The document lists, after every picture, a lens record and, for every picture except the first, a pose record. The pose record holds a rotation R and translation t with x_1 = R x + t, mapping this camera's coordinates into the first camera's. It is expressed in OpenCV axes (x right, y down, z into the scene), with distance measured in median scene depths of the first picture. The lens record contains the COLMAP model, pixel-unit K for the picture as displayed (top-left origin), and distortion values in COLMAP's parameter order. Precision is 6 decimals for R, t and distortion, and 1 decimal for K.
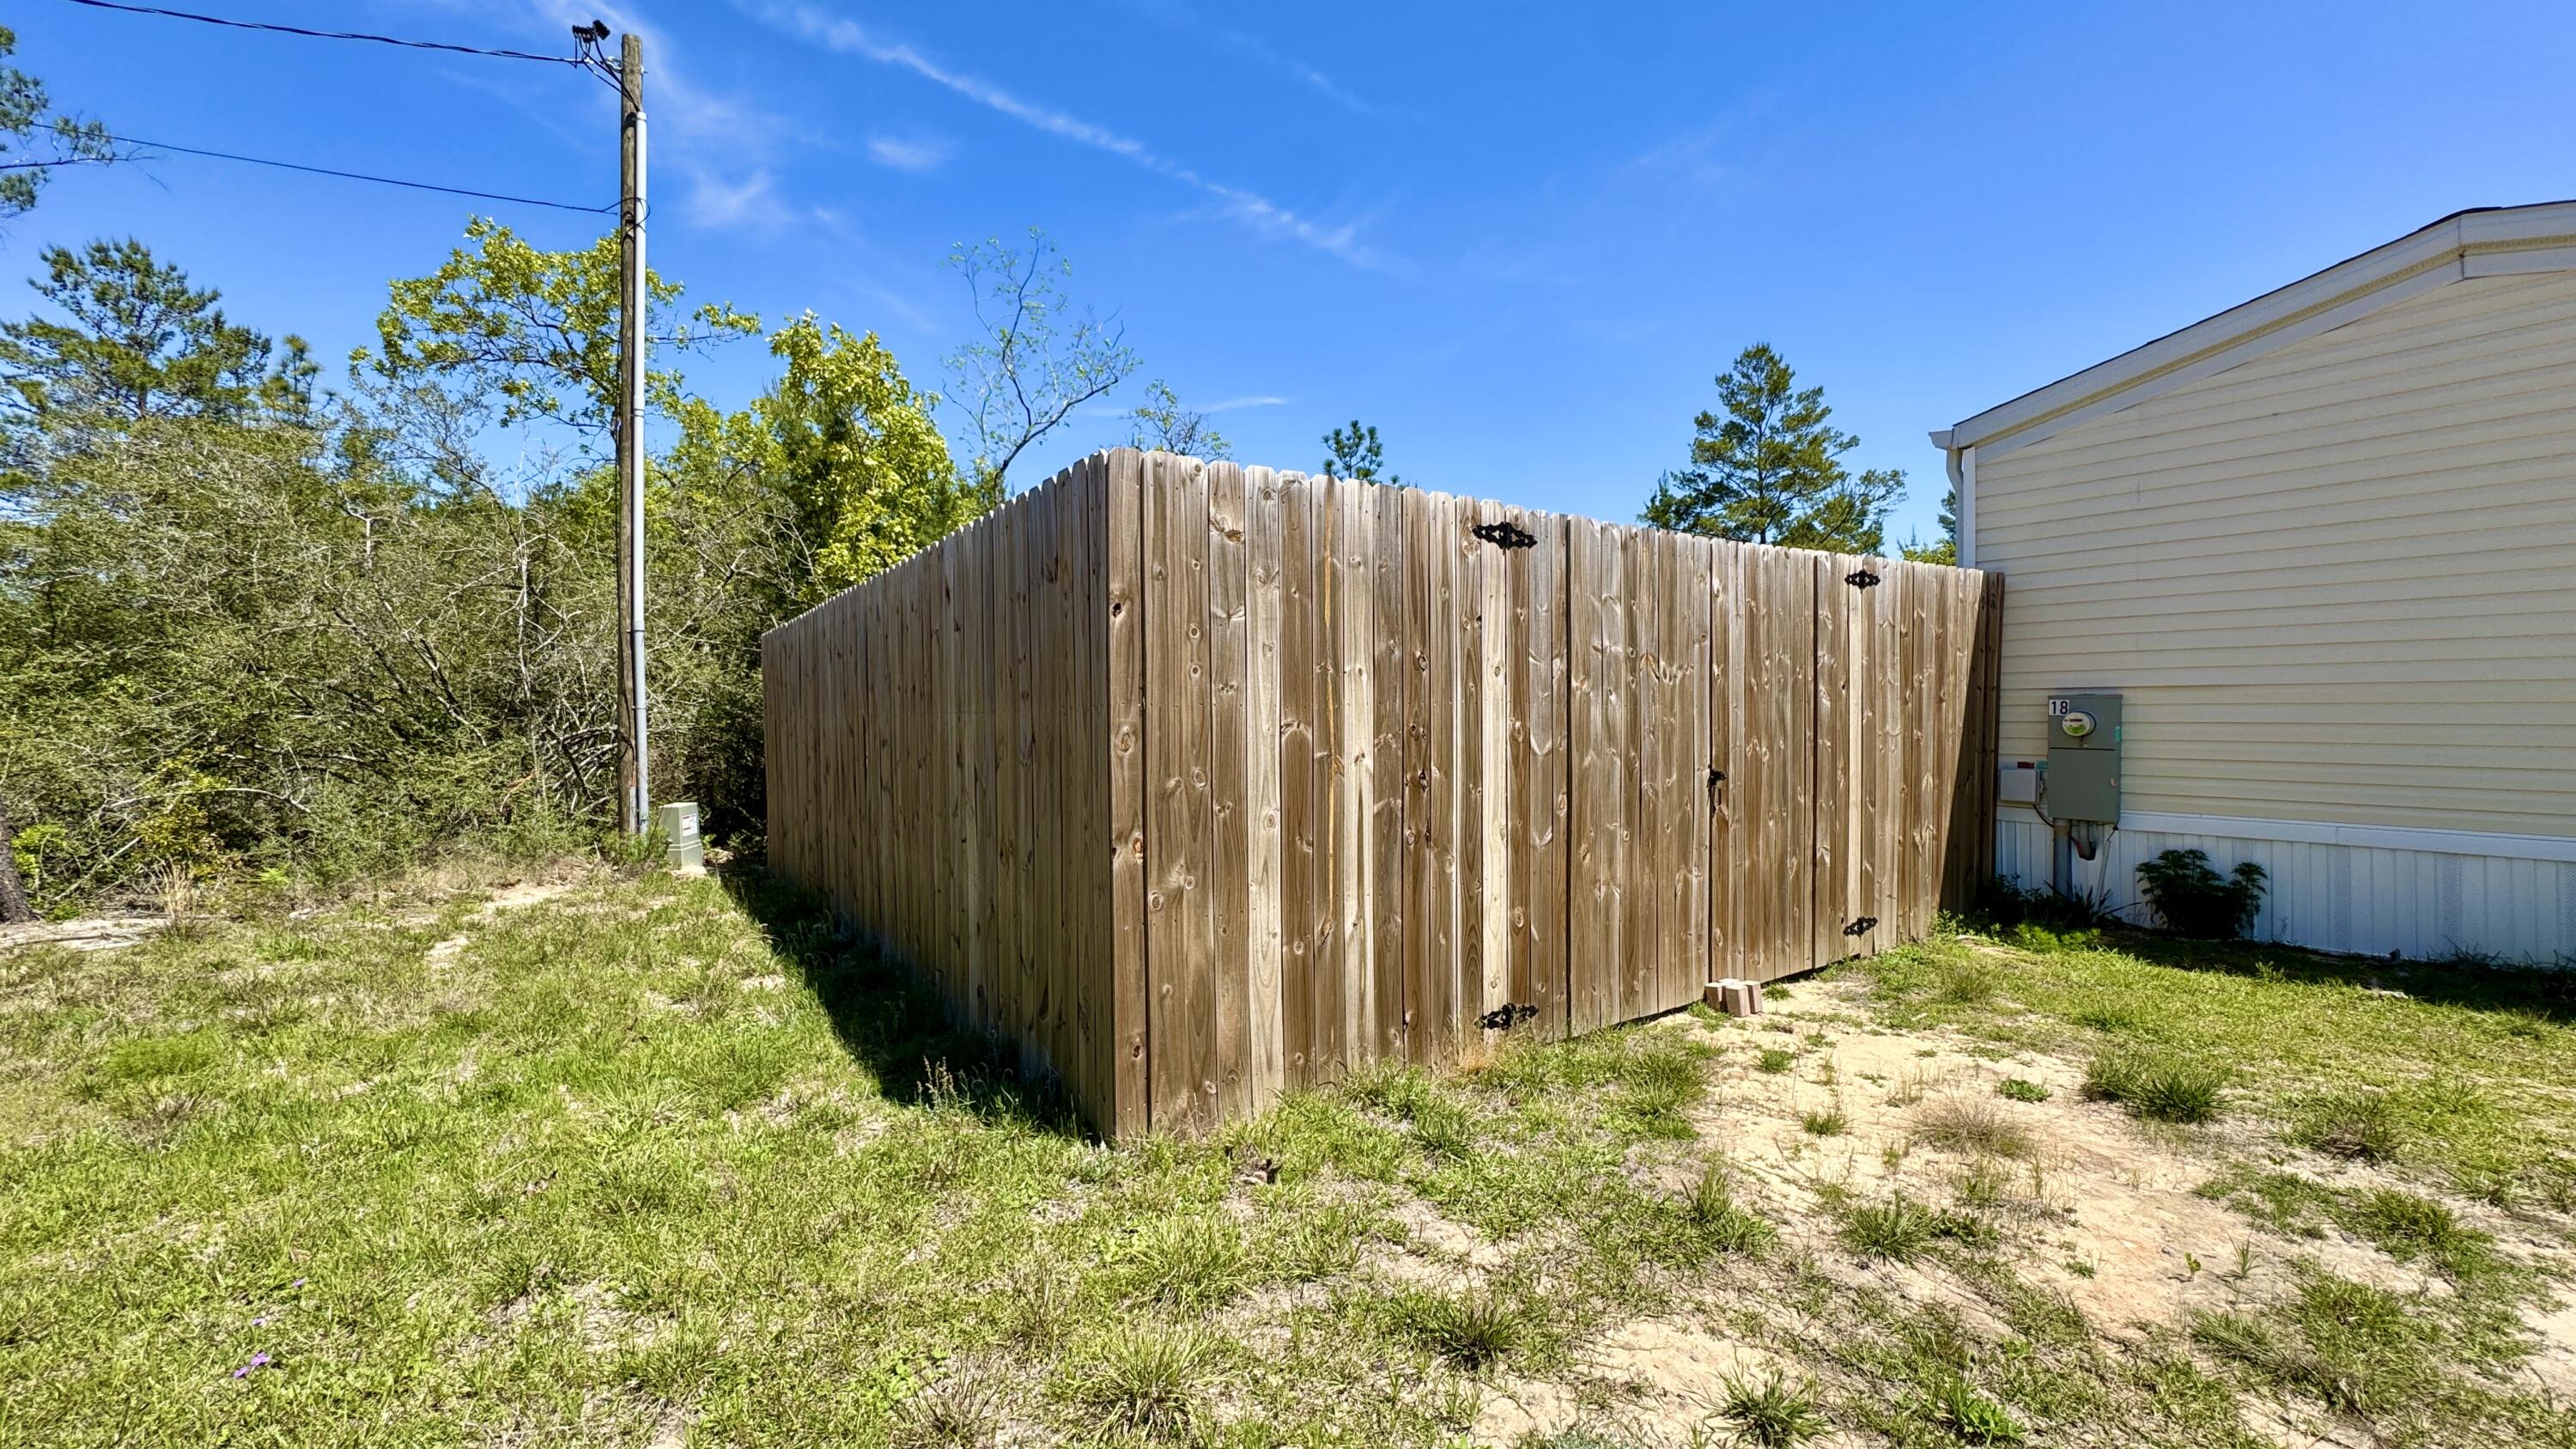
lens RADIAL K [[1039.7, 0, 1286.0], [0, 1039.7, 725.9], [0, 0, 1]] dist [-0.003109, 0.000036]
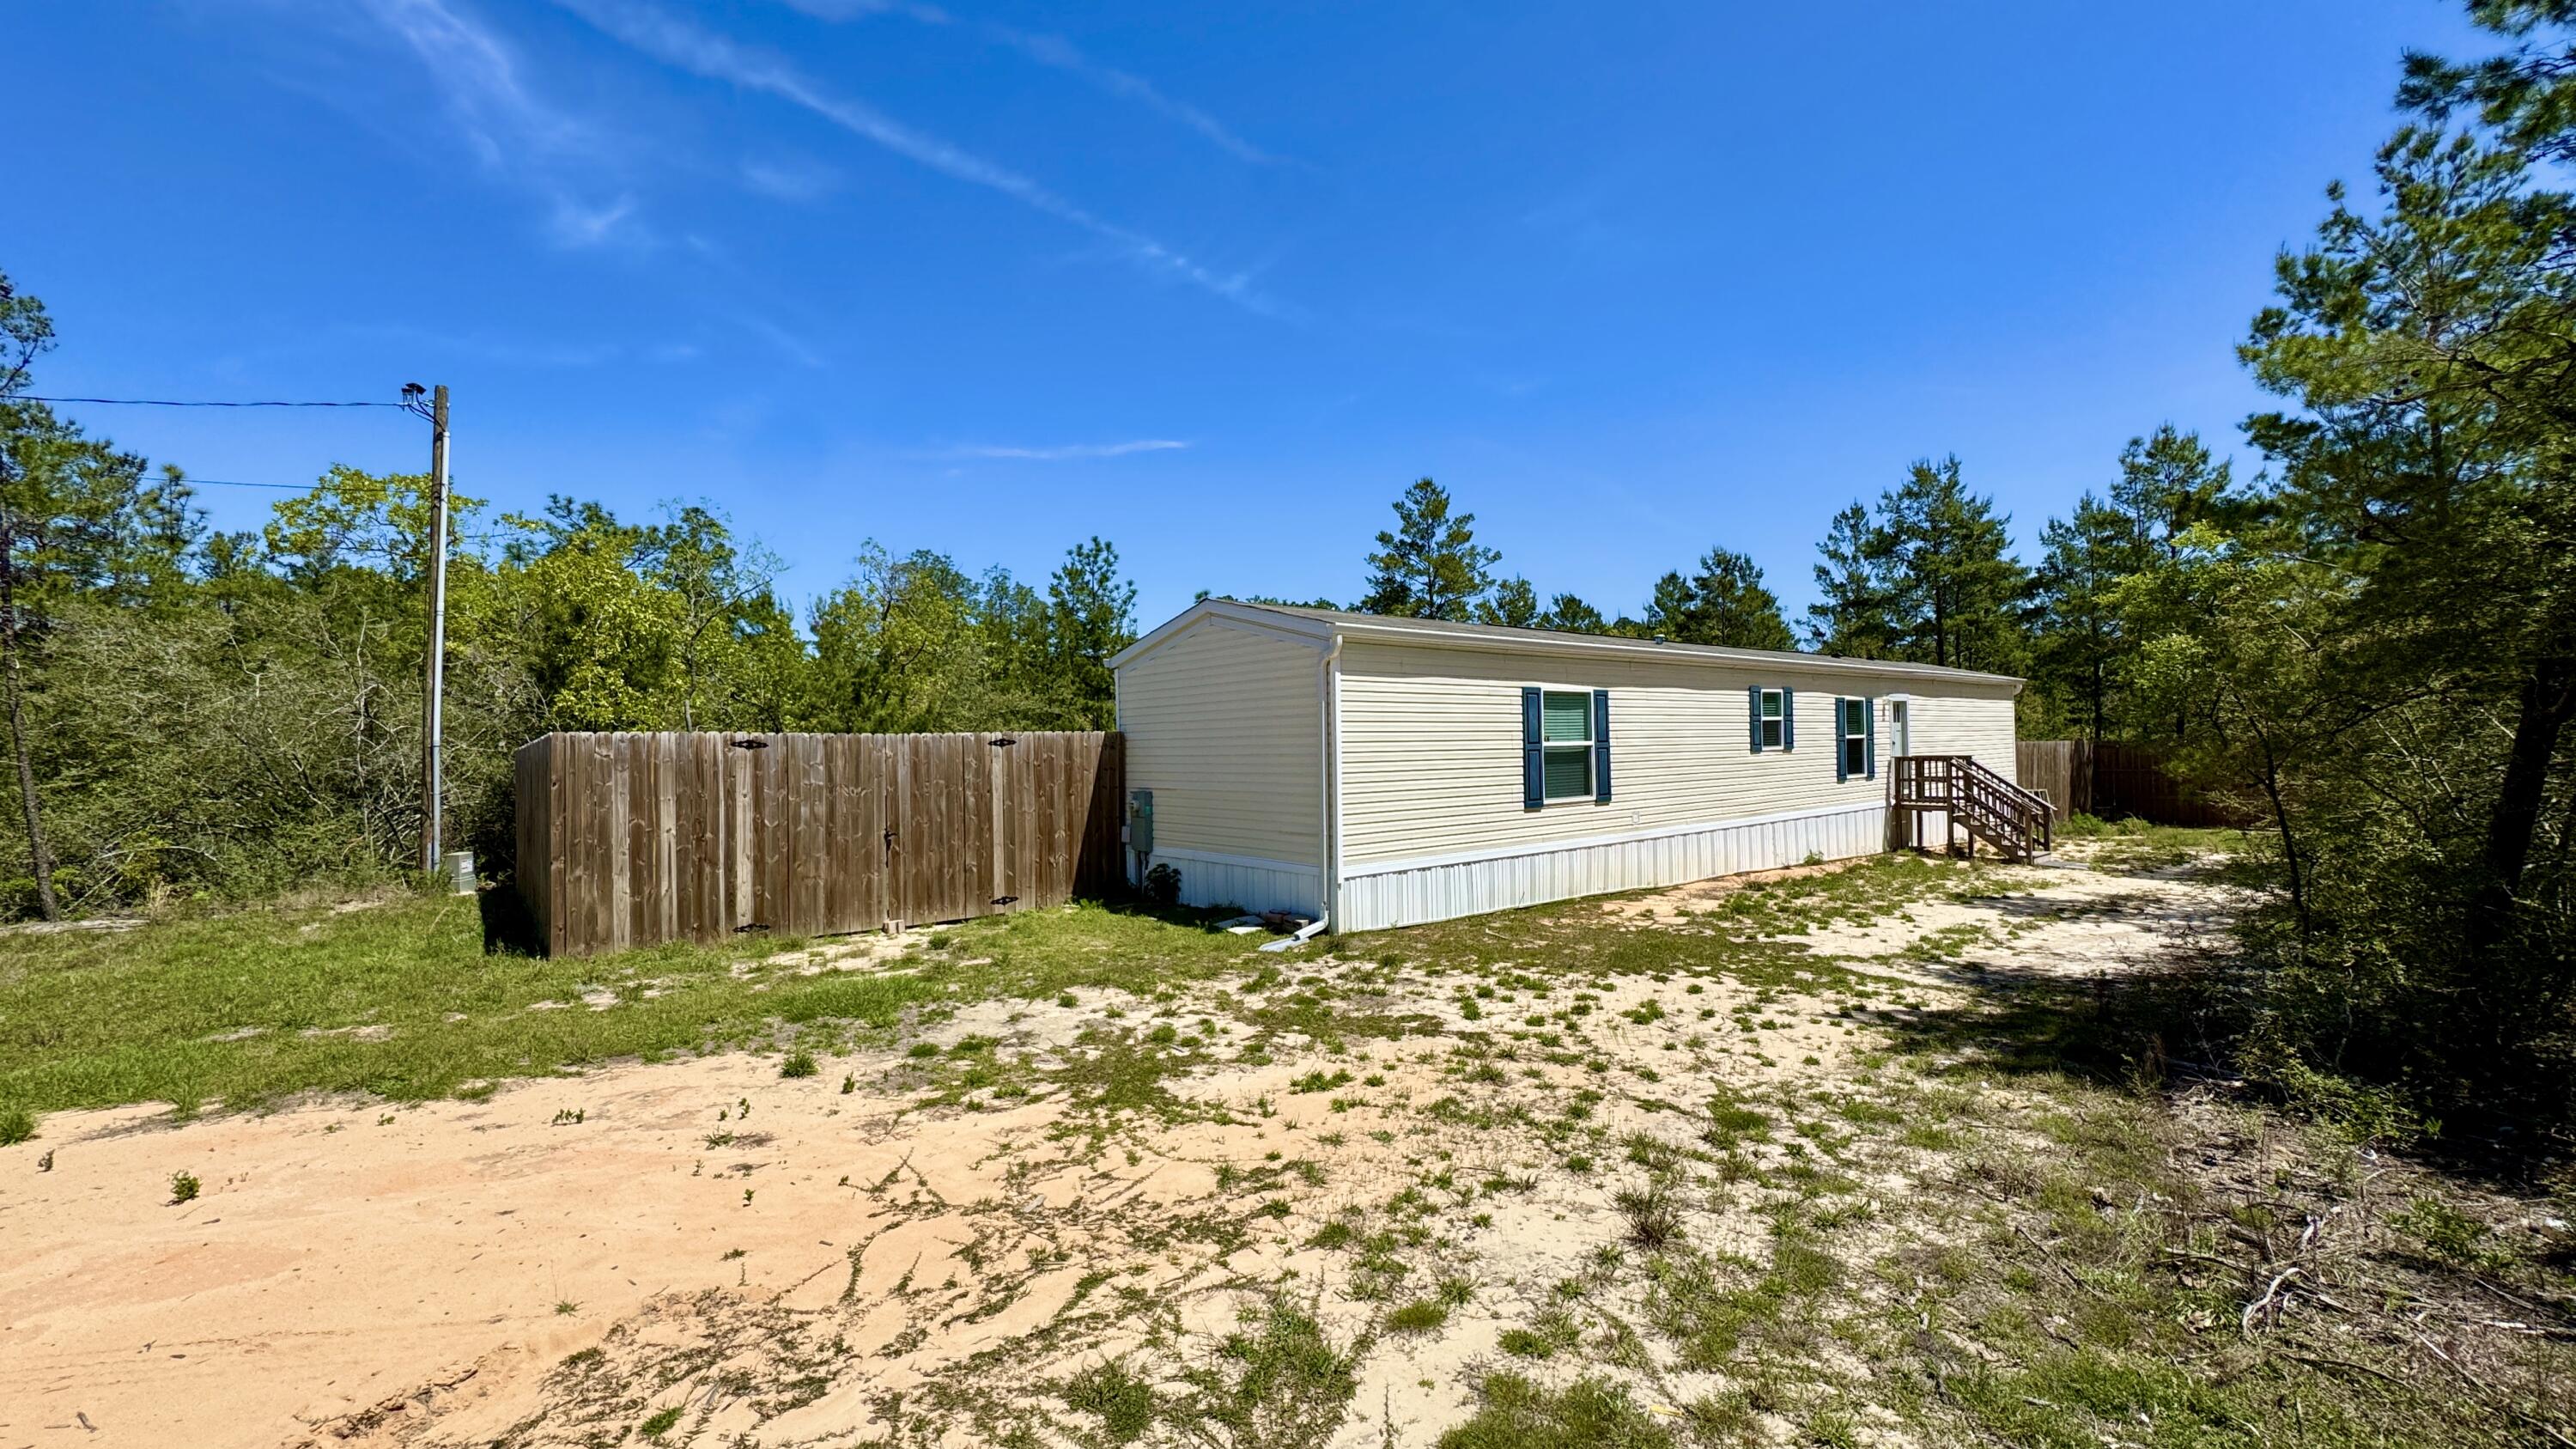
lens RADIAL K [[1039.7, 0, 1286.0], [0, 1039.7, 725.9], [0, 0, 1]] dist [-0.003109, 0.000036]
pose [[0.996319, -0.002749, 0.085683, 0.759927], [0.006388, 0.999088, -0.042219, -0.061929], [-0.085489, 0.042611, 0.995428, -0.987372]]
